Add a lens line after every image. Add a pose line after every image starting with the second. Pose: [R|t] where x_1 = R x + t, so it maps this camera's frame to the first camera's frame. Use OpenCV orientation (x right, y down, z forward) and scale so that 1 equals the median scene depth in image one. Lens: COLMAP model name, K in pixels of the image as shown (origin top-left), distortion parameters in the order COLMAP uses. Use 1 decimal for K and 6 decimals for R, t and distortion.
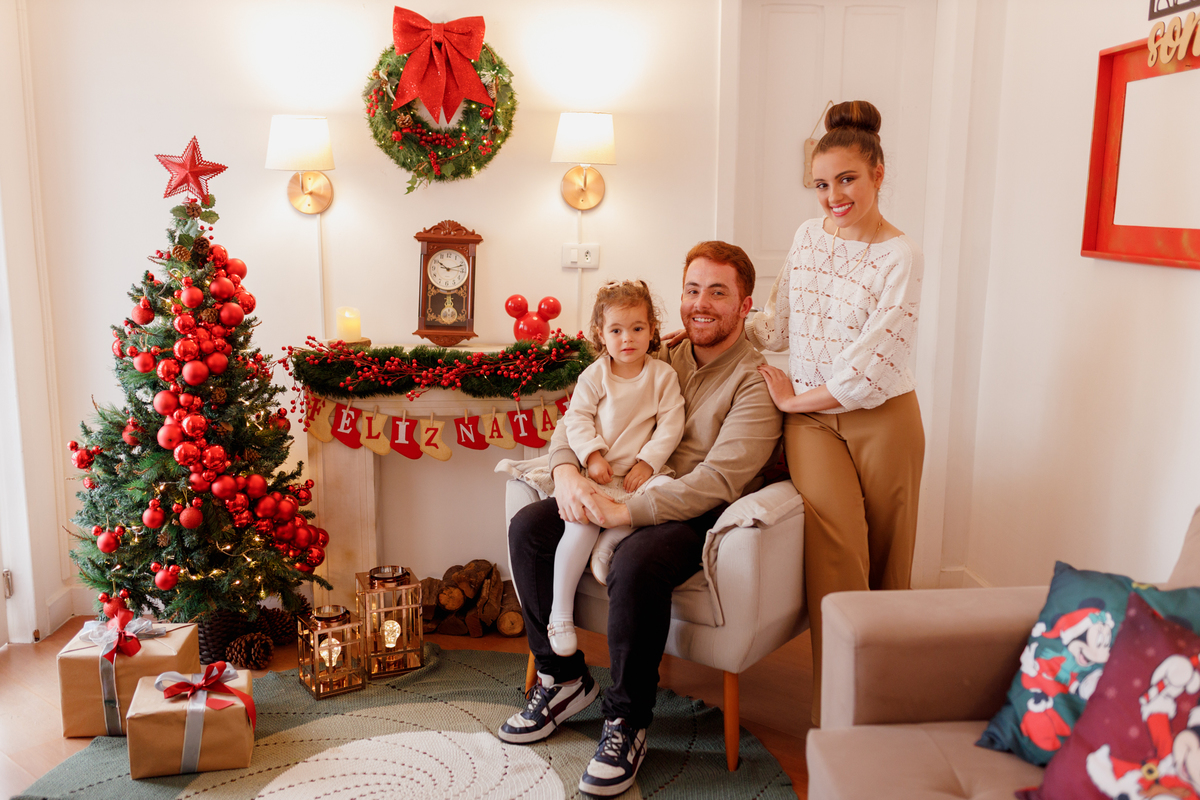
lens RADIAL K [[1135.1, 0, 600.0], [0, 1135.1, 400.0], [0, 0, 1]] dist [0.000697, 0.007001]
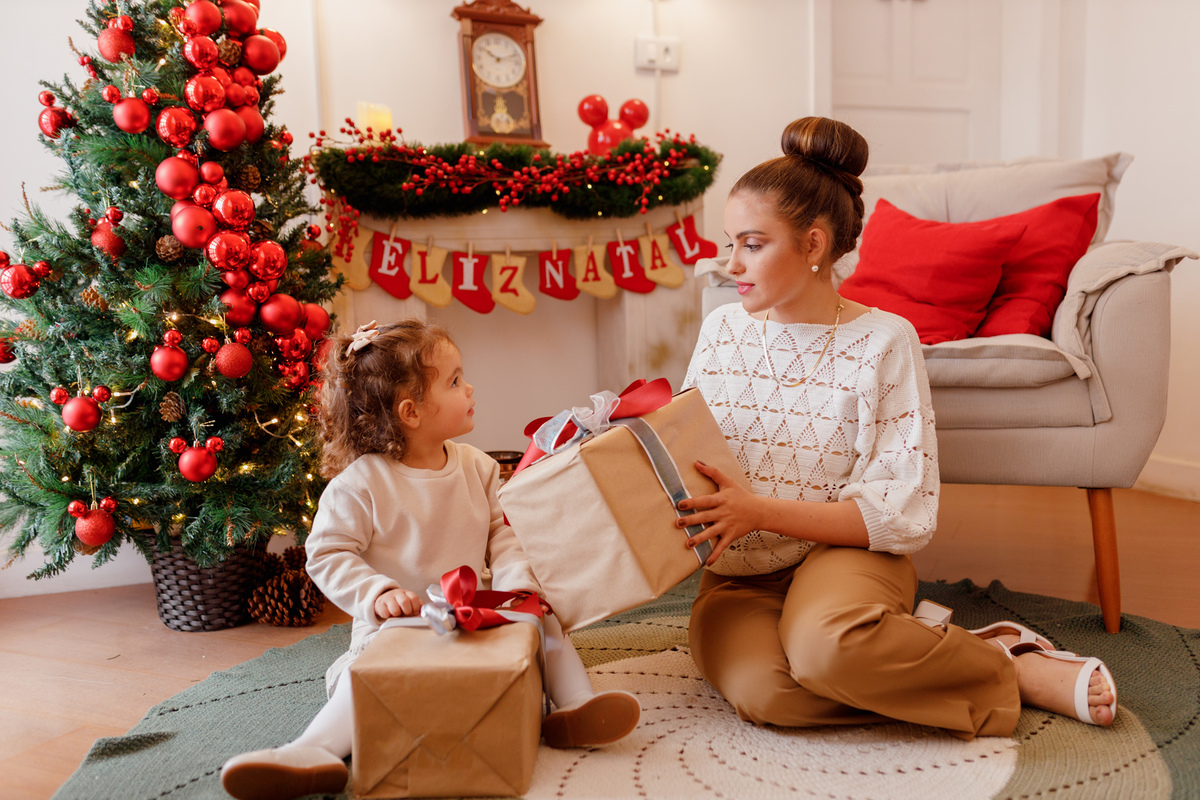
lens RADIAL K [[1135.1, 0, 600.0], [0, 1135.1, 400.0], [0, 0, 1]] dist [0.000697, 0.007001]
pose [[0.955353, -0.061511, 0.288992, -0.304082], [0.081229, 0.995080, -0.056729, 0.152426], [-0.284081, 0.077670, 0.955649, 0.314441]]
